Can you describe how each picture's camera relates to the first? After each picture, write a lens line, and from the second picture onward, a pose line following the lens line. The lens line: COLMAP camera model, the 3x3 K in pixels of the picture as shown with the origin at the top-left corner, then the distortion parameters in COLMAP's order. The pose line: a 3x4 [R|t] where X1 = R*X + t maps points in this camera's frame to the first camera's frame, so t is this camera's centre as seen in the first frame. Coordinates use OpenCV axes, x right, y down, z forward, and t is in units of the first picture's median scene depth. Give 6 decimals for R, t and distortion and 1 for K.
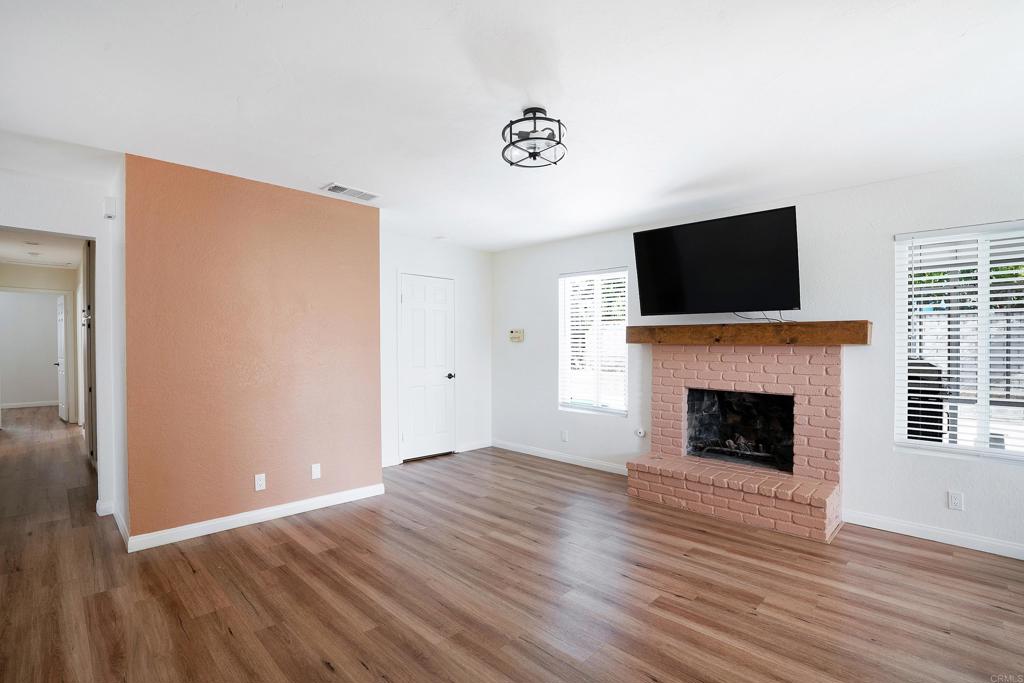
lens RADIAL K [[473.0, 0, 485.8], [0, 473.0, 345.6], [0, 0, 1]] dist [-0.037446, 0.010384]
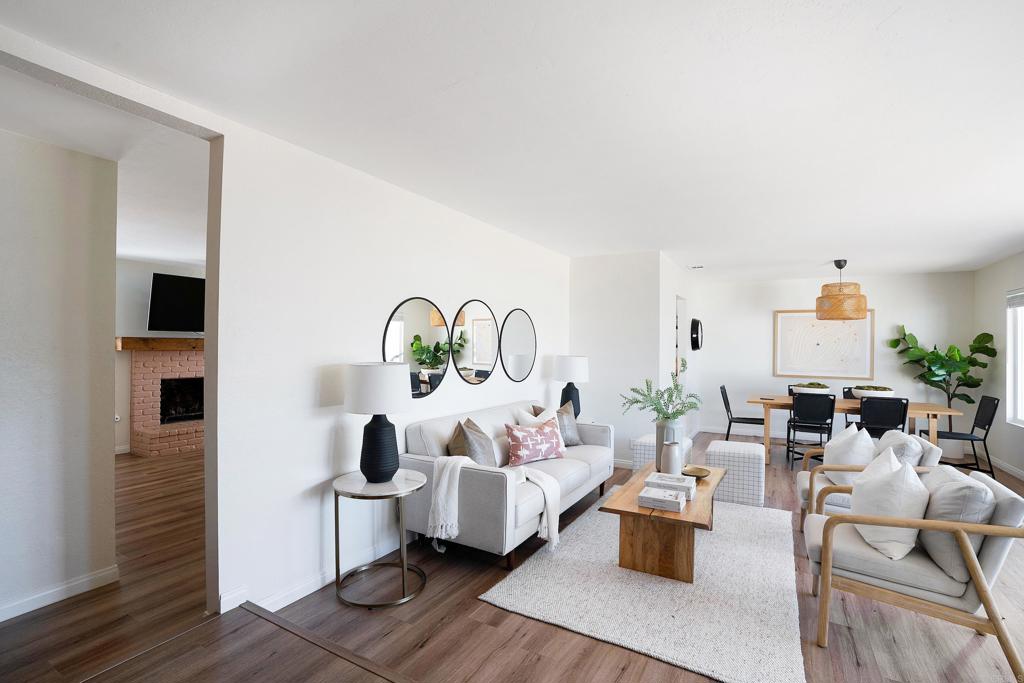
lens RADIAL K [[468.9, 0, 512.0], [0, 468.9, 341.5], [0, 0, 1]] dist [-0.001772, 0.000112]
pose [[-0.287347, 0.006635, 0.957804, -1.367443], [-0.001348, 0.999972, -0.007331, -0.021328], [-0.957826, -0.003397, -0.287330, 0.366344]]
